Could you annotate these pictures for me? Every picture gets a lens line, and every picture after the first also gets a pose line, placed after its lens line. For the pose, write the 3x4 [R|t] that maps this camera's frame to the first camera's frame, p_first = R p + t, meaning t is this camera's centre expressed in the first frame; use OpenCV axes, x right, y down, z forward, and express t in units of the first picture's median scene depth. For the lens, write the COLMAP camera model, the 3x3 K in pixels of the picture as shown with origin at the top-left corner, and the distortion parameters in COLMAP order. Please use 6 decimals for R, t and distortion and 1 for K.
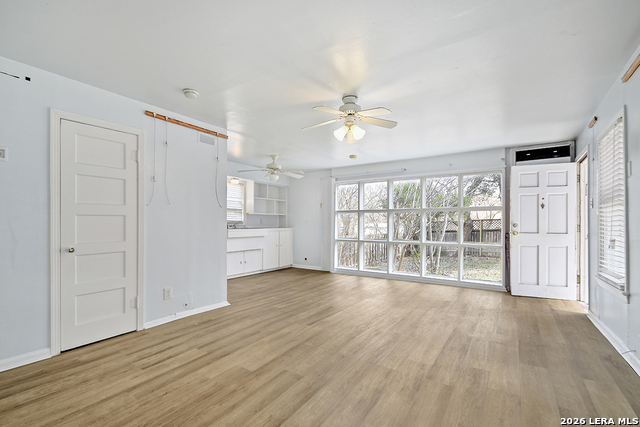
lens RADIAL K [[288.8, 0, 316.3], [0, 288.8, 222.0], [0, 0, 1]] dist [0.029343, -0.022163]
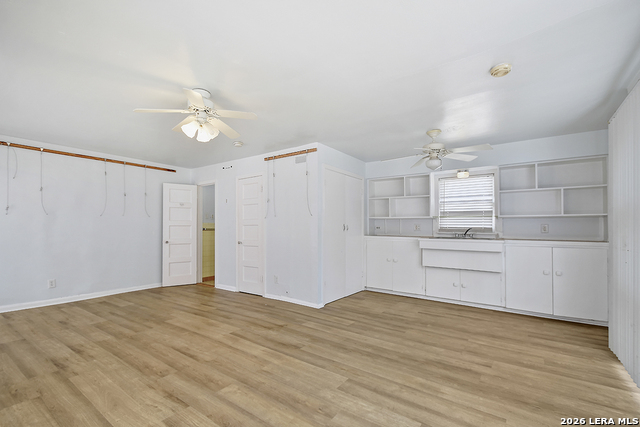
lens RADIAL K [[288.8, 0, 316.3], [0, 288.8, 222.0], [0, 0, 1]] dist [0.029343, -0.022163]
pose [[-0.037490, -0.028346, -0.998895, 0.925164], [-0.003707, 0.999595, -0.028226, 0.006841], [0.999290, 0.002645, -0.037580, 1.284712]]
